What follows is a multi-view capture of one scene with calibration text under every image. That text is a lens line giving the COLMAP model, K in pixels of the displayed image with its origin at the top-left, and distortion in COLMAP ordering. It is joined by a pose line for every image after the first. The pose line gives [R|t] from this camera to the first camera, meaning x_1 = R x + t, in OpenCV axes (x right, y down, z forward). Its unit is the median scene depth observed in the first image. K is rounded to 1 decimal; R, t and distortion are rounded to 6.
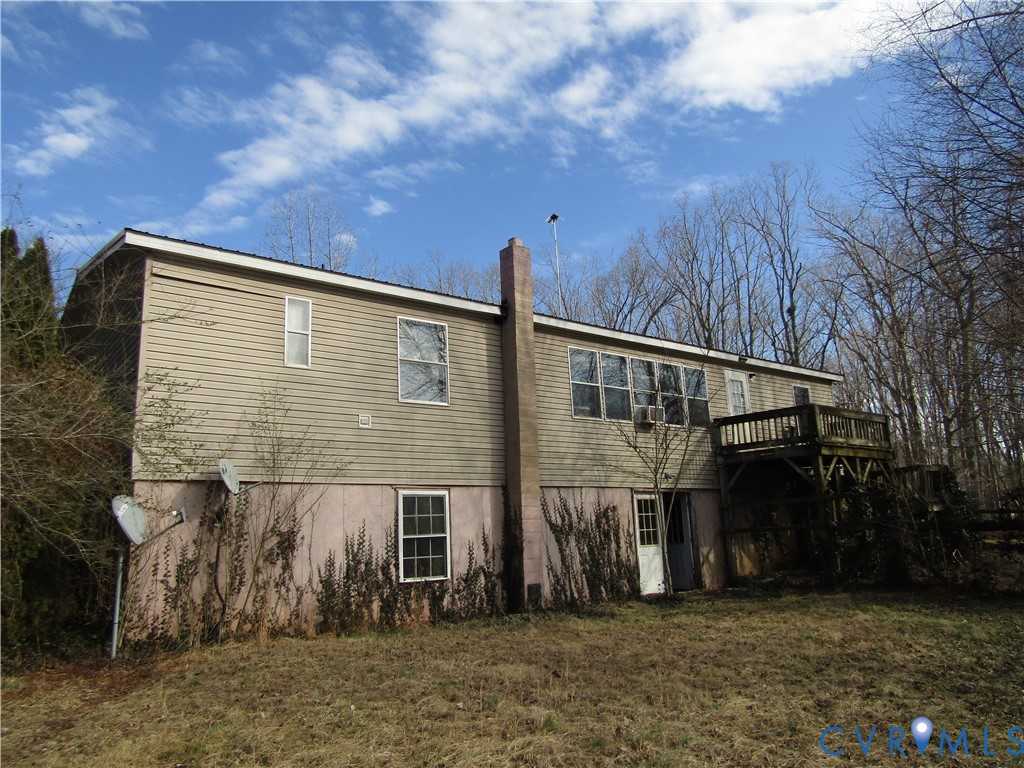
lens RADIAL K [[721.2, 0, 514.9], [0, 721.2, 379.9], [0, 0, 1]] dist [-0.017087, -0.000497]
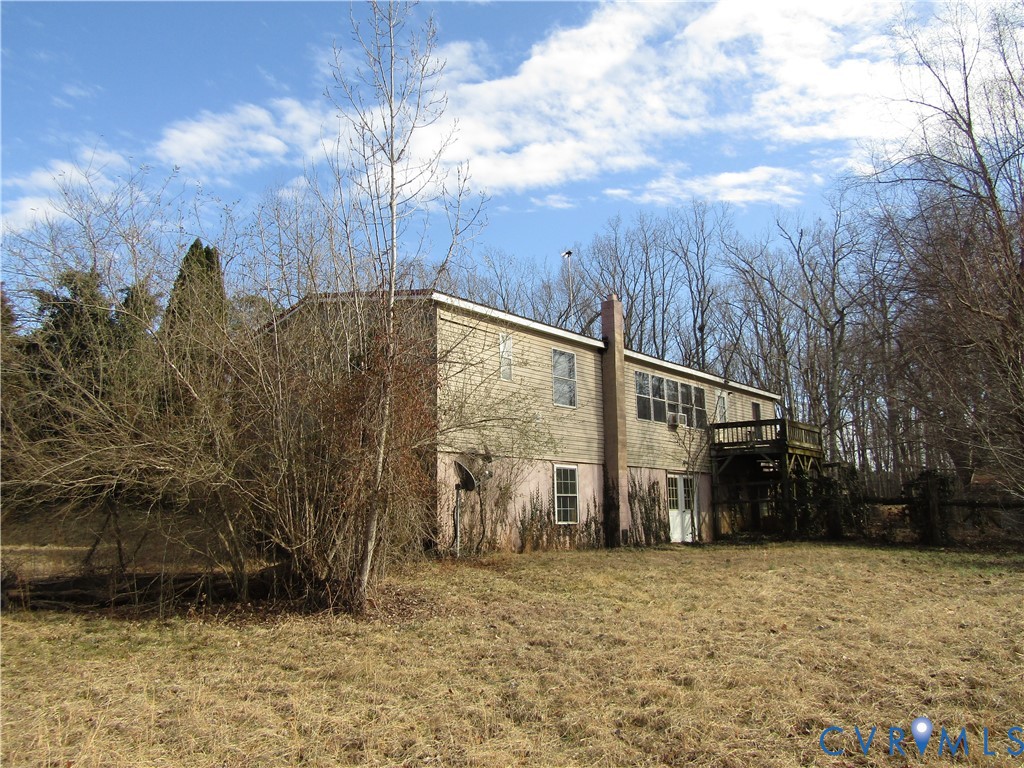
lens RADIAL K [[721.2, 0, 508.0], [0, 721.2, 385.2], [0, 0, 1]] dist [-0.017087, -0.000497]
pose [[0.982753, 0.060939, 0.174596, -0.432548], [-0.066088, 0.997529, 0.023824, -0.034472], [-0.172713, -0.034952, 0.984352, -0.382004]]
